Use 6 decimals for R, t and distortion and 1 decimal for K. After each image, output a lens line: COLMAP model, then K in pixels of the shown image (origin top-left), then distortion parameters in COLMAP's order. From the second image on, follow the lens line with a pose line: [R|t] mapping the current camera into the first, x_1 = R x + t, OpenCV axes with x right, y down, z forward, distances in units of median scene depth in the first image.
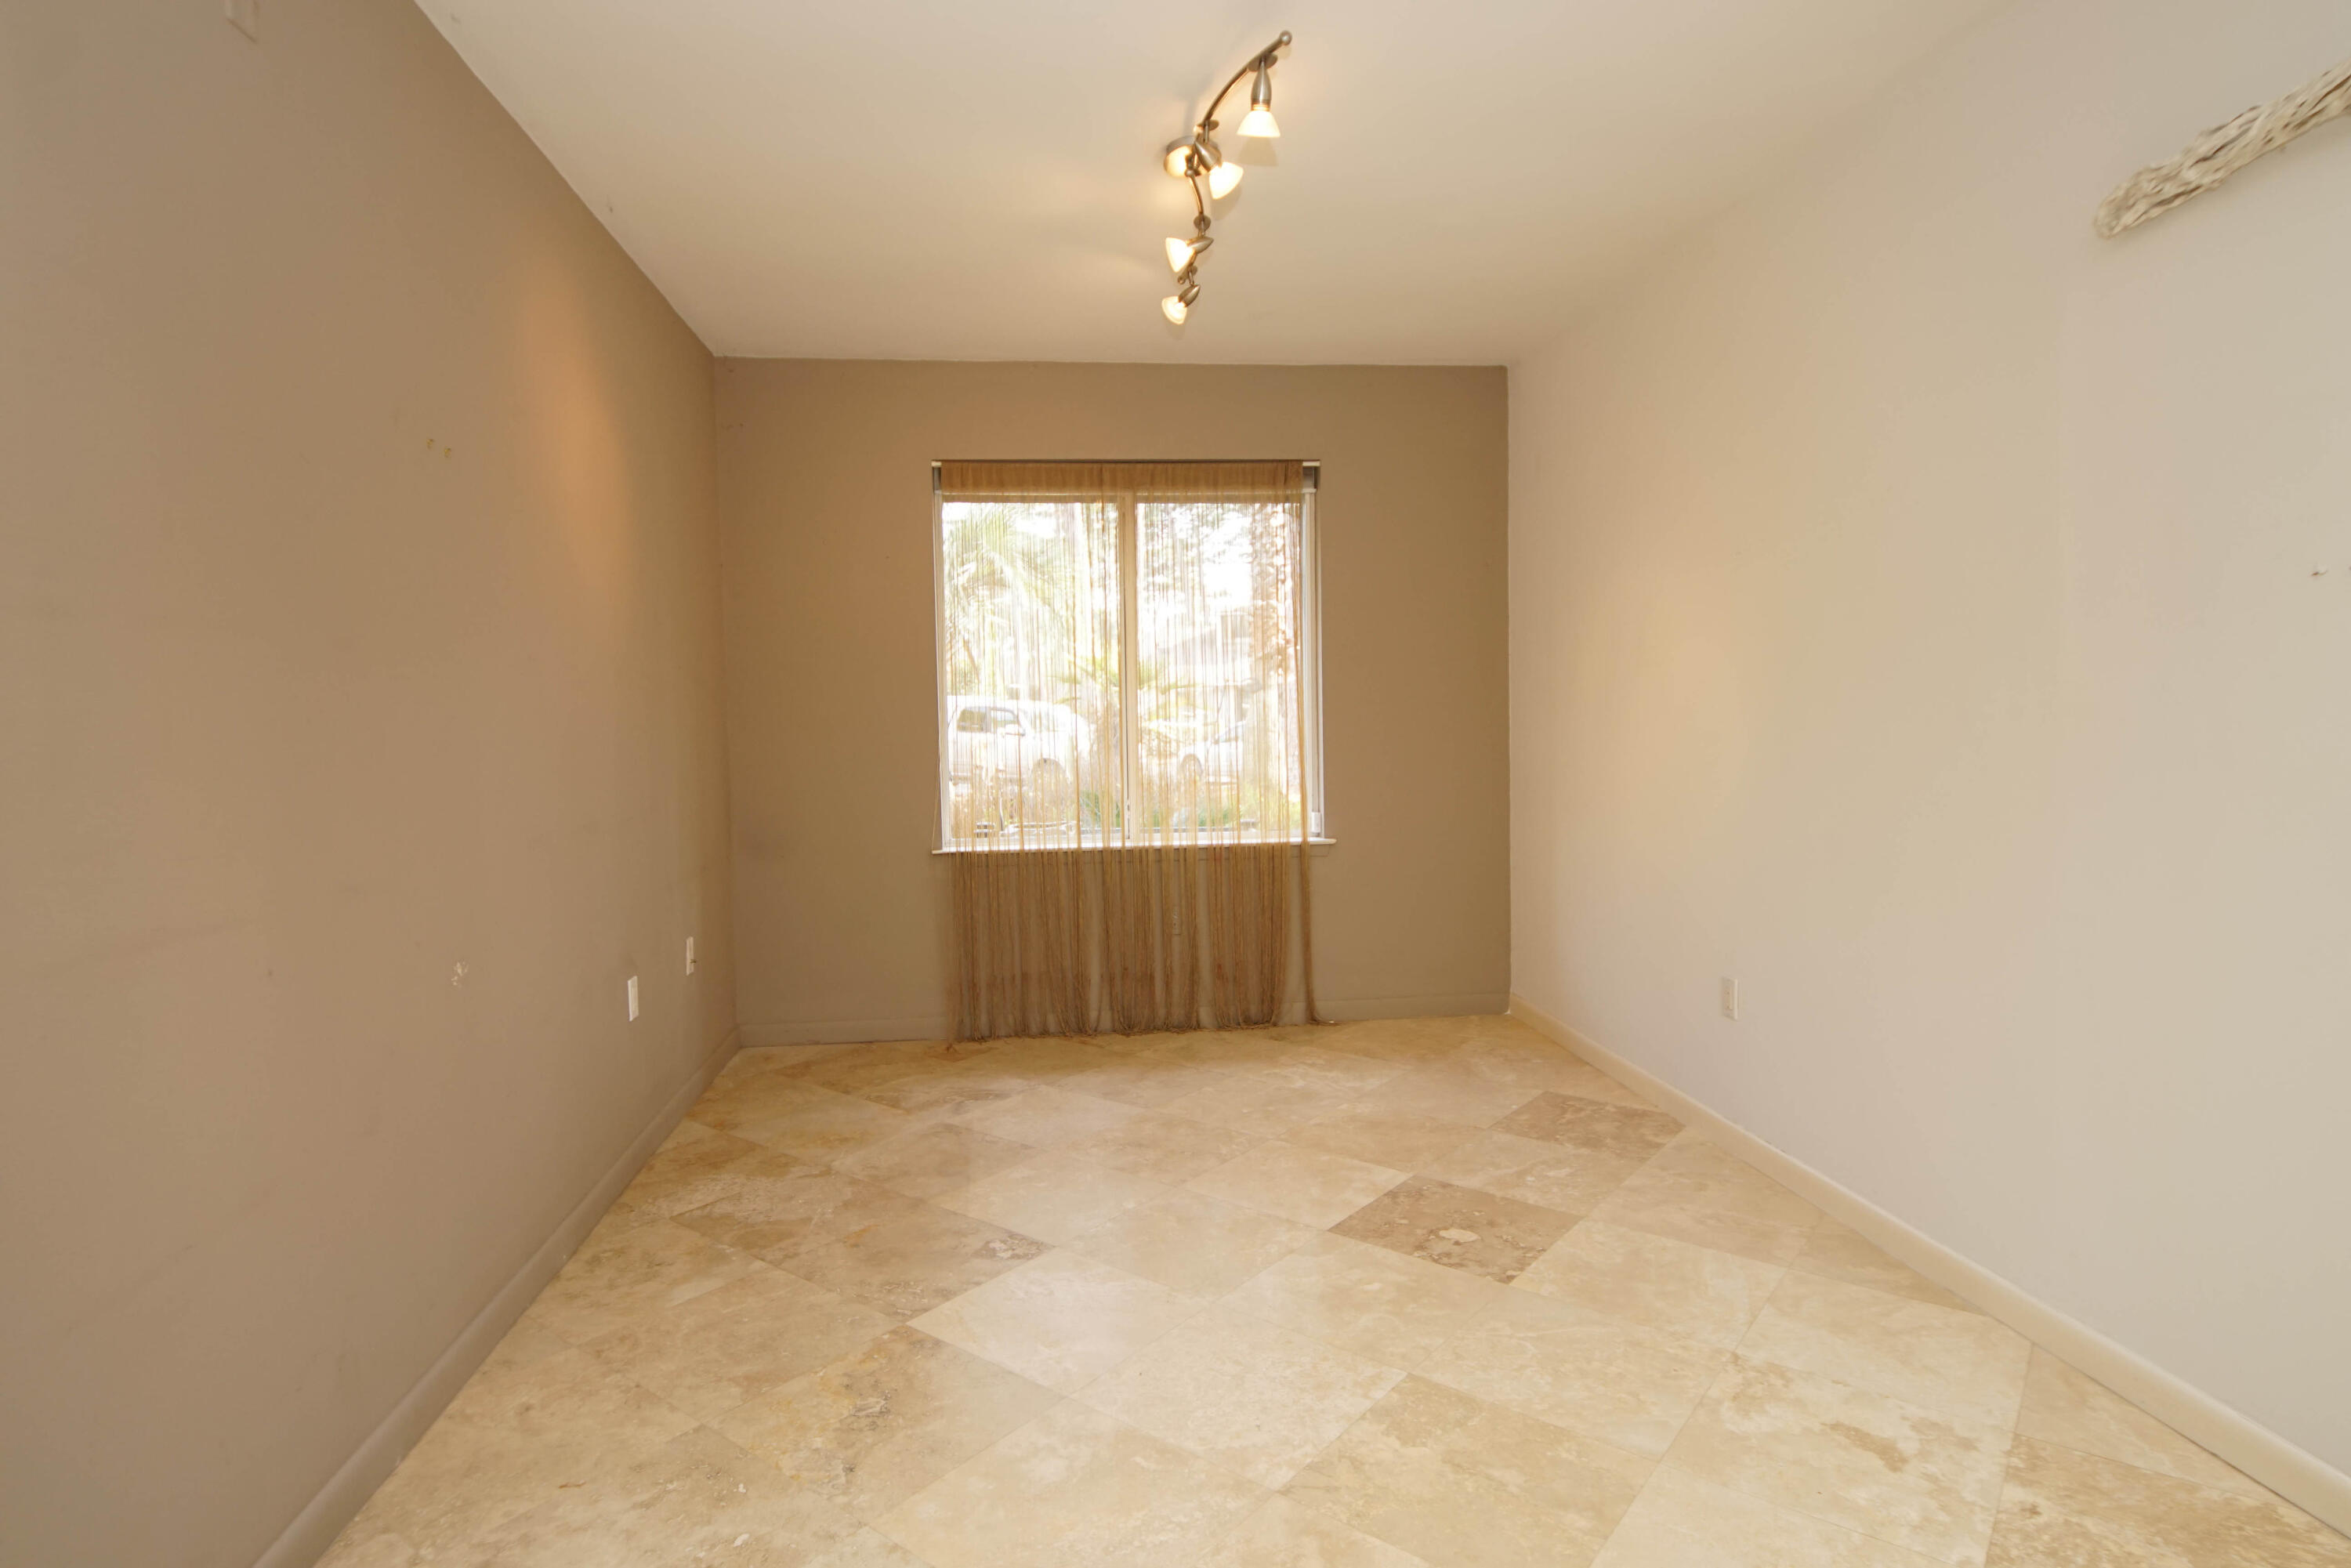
lens RADIAL K [[1260.7, 0, 1166.4], [0, 1260.7, 770.7], [0, 0, 1]] dist [0.029910, -0.028576]
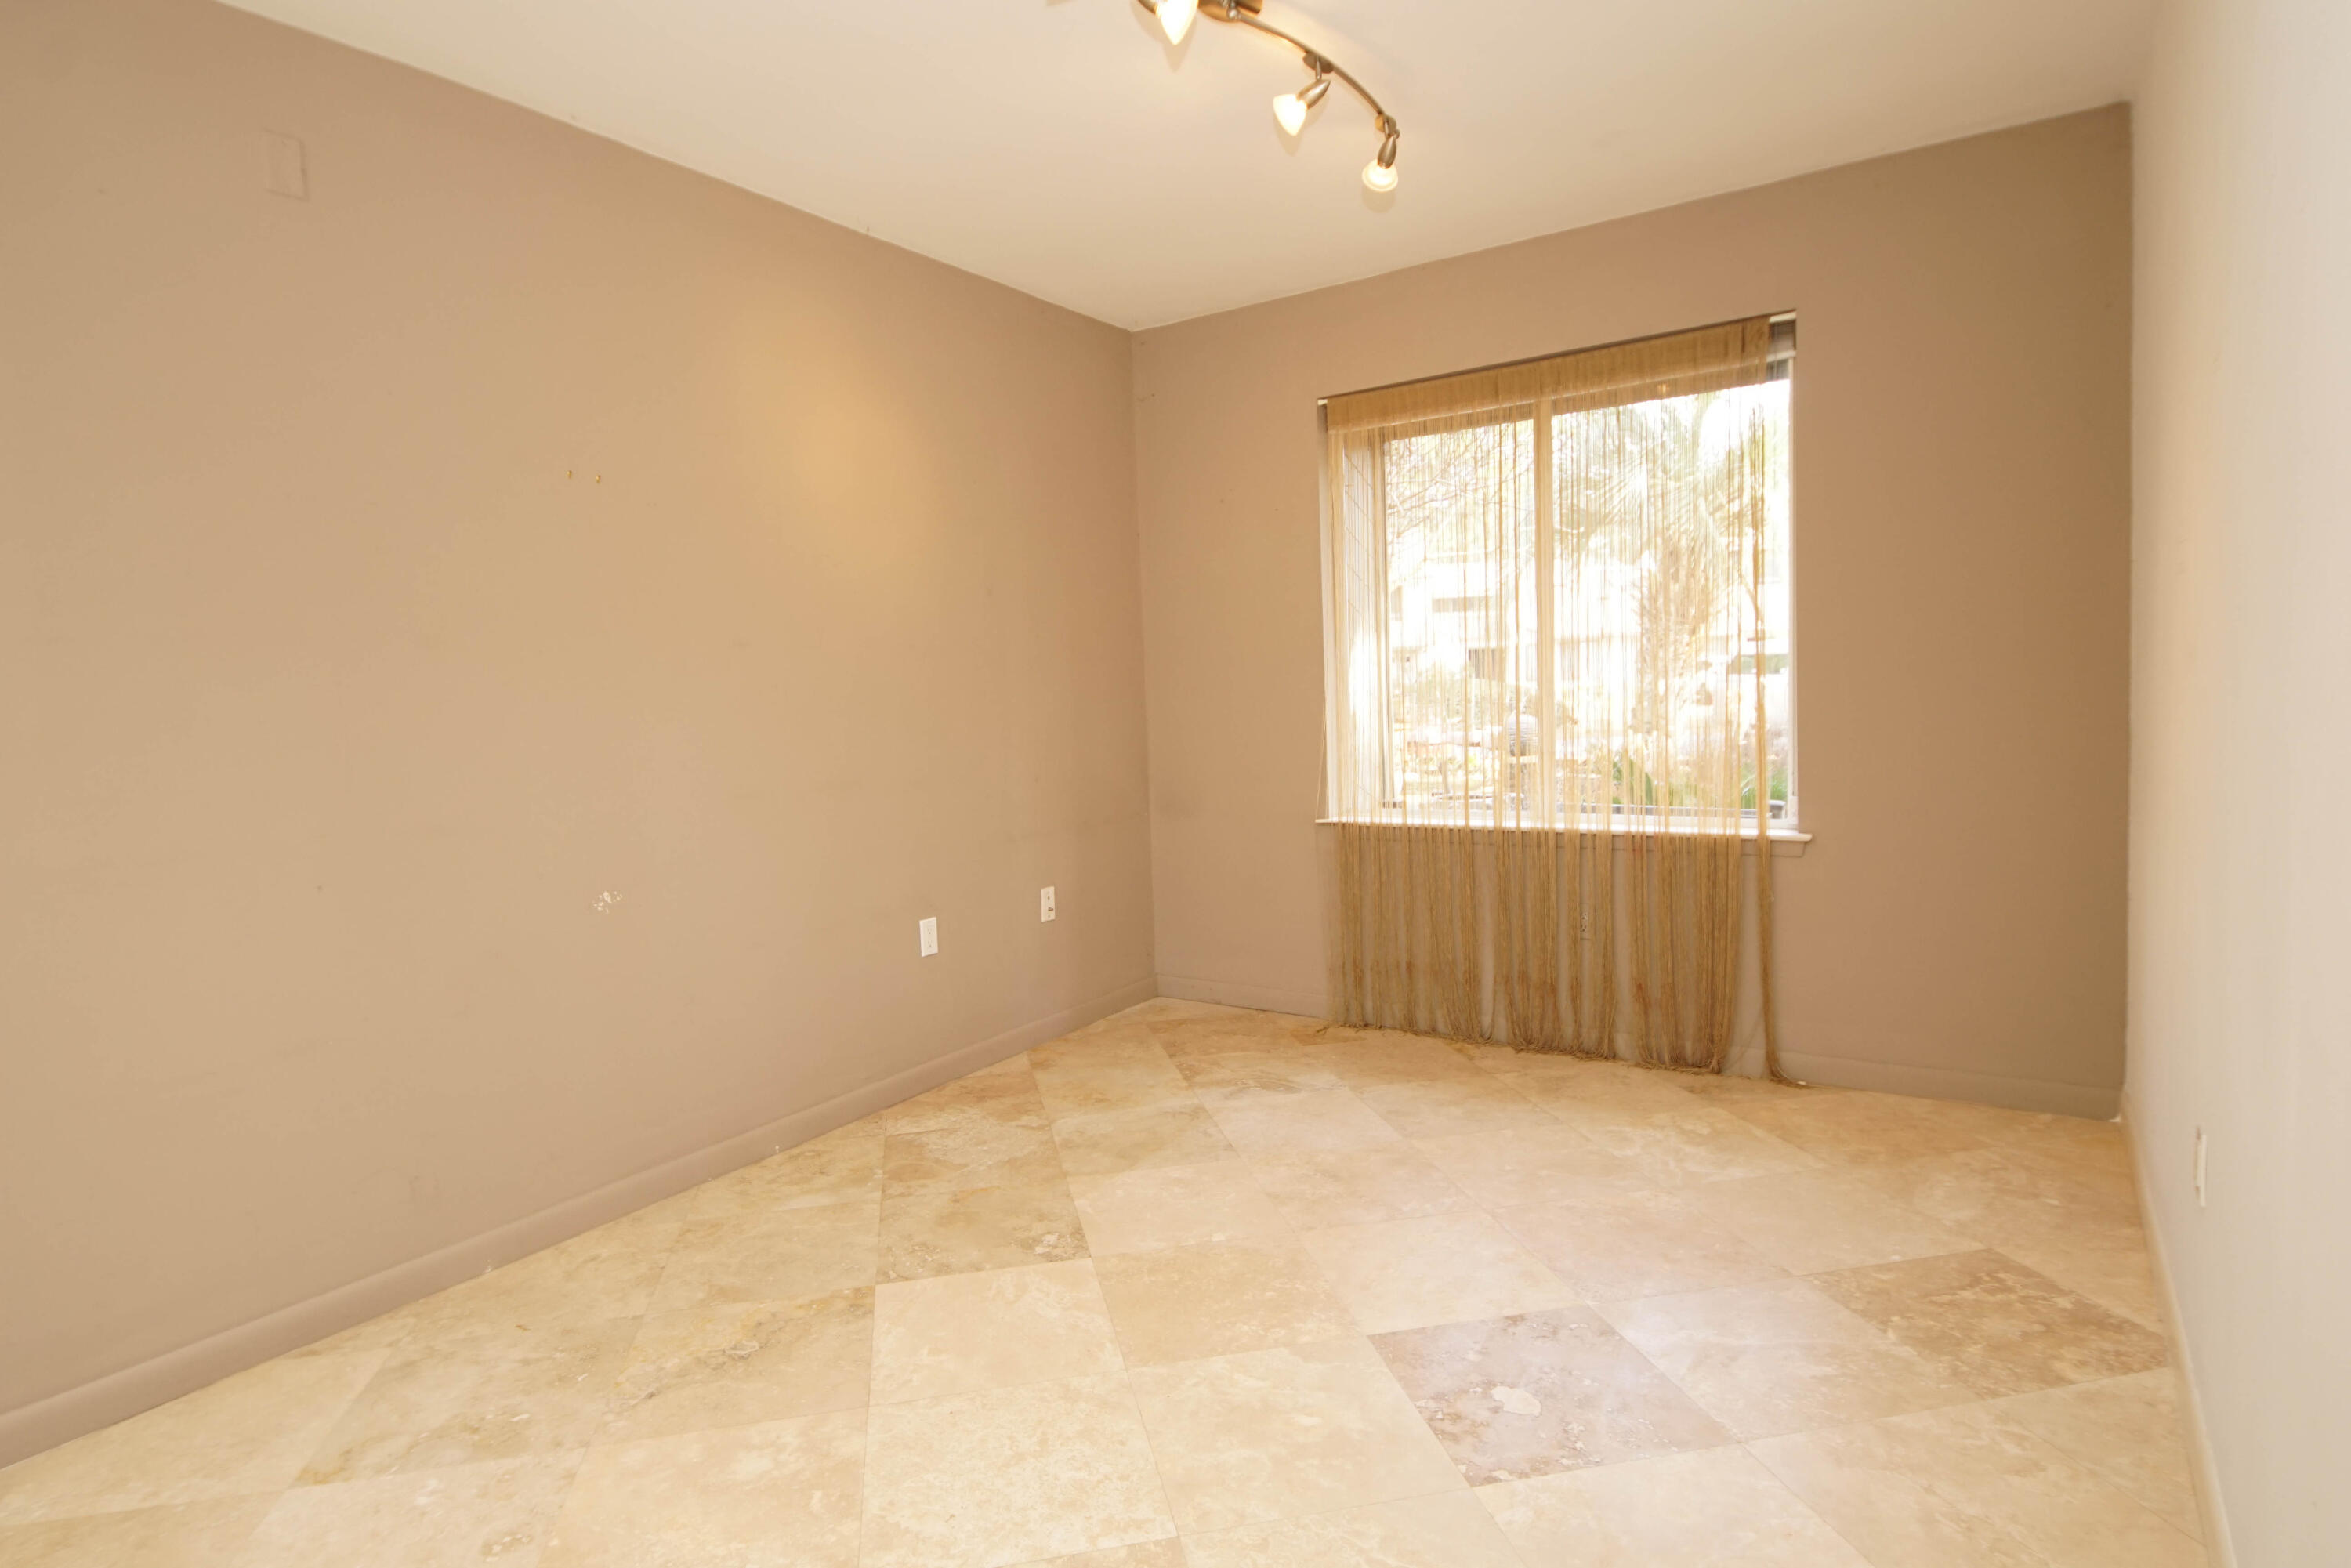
lens RADIAL K [[1260.7, 0, 1160.0], [0, 1260.7, 781.2], [0, 0, 1]] dist [0.029910, -0.028576]
pose [[0.763846, 0.037193, -0.644326, 0.329565], [-0.007263, 0.998770, 0.049042, -0.010290], [0.645358, -0.032781, 0.763177, 0.208991]]
